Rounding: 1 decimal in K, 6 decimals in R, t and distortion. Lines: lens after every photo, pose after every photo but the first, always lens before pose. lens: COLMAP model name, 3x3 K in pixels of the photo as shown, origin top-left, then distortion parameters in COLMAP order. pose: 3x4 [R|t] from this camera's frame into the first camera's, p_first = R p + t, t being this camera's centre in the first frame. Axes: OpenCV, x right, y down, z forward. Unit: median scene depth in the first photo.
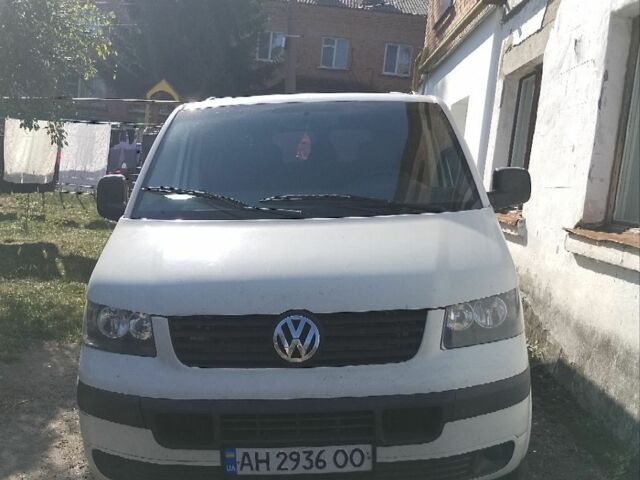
lens RADIAL K [[712.6, 0, 304.6], [0, 712.6, 233.1], [0, 0, 1]] dist [0.089767, 0.000000]
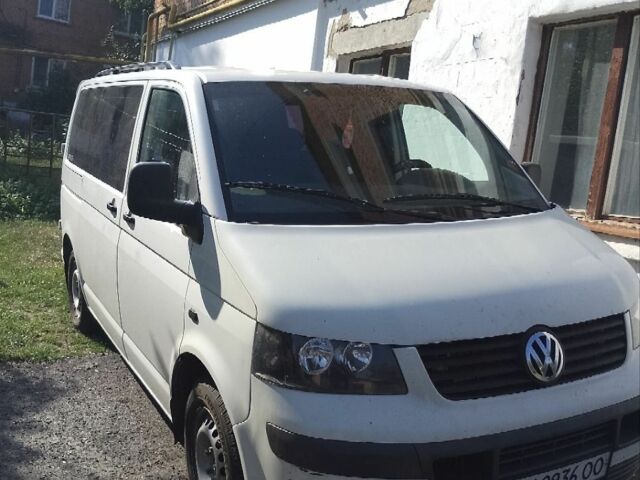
lens RADIAL K [[712.6, 0, 302.5], [0, 712.6, 245.3], [0, 0, 1]] dist [0.089767, 0.000000]
pose [[0.869341, -0.040772, 0.492529, -0.570926], [0.002732, 0.996972, 0.077708, -0.056542], [-0.494206, -0.066209, 0.866820, 0.250283]]
